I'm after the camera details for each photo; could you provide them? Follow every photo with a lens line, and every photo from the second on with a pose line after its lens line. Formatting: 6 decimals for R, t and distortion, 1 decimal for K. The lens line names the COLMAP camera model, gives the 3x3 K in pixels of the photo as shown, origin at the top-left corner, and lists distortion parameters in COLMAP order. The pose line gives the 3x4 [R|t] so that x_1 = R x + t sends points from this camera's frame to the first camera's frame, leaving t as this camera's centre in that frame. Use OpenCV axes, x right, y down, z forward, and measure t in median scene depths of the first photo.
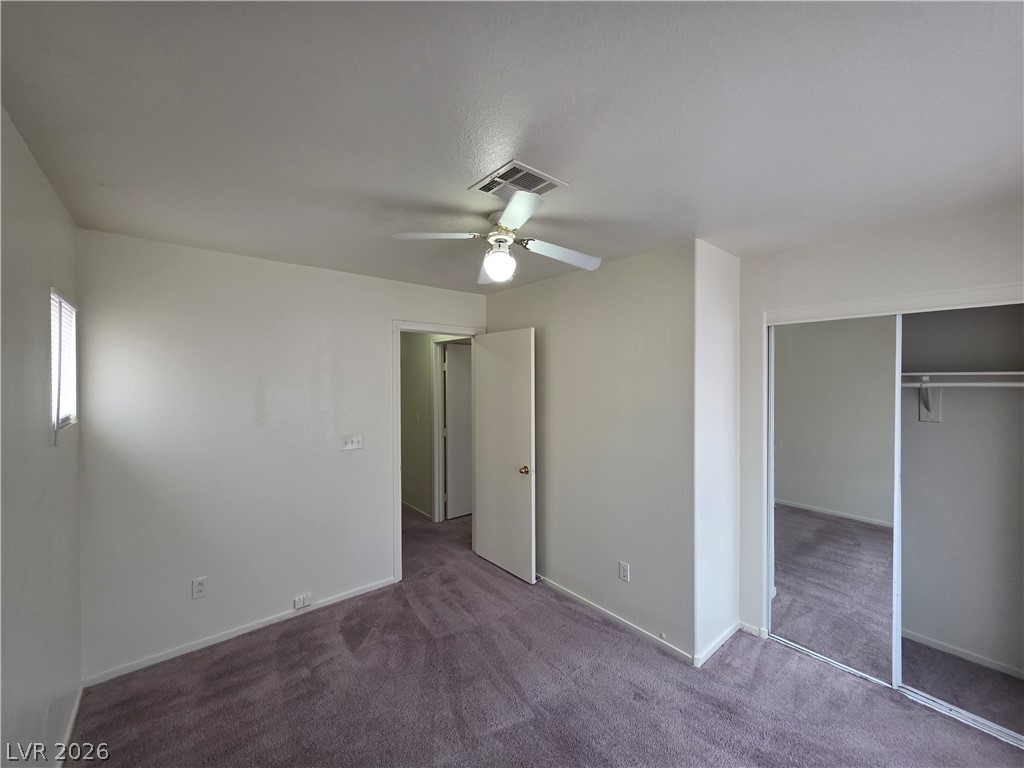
lens RADIAL K [[413.3, 0, 512.9], [0, 413.3, 379.1], [0, 0, 1]] dist [0.000785, 0.000110]
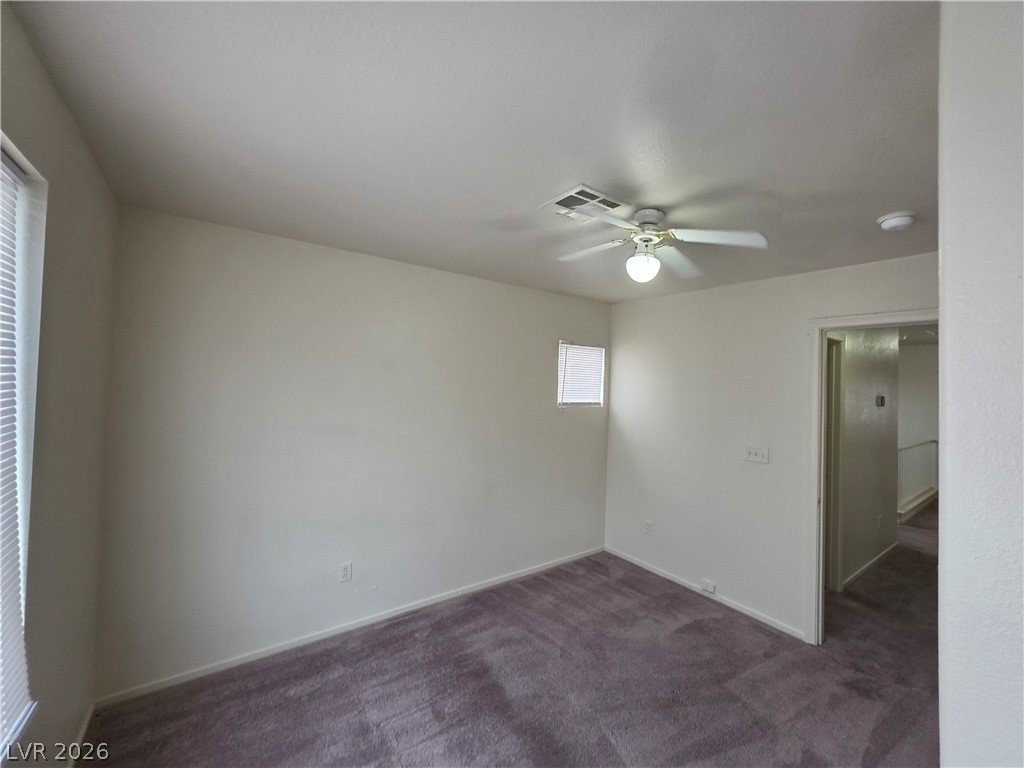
lens RADIAL K [[413.3, 0, 513.1], [0, 413.3, 380.6], [0, 0, 1]] dist [0.000785, 0.000110]
pose [[-0.071293, 0.000540, -0.997455, 0.783847], [-0.030052, 0.999545, 0.002689, -0.003360], [0.997003, 0.030167, -0.071244, 0.658674]]
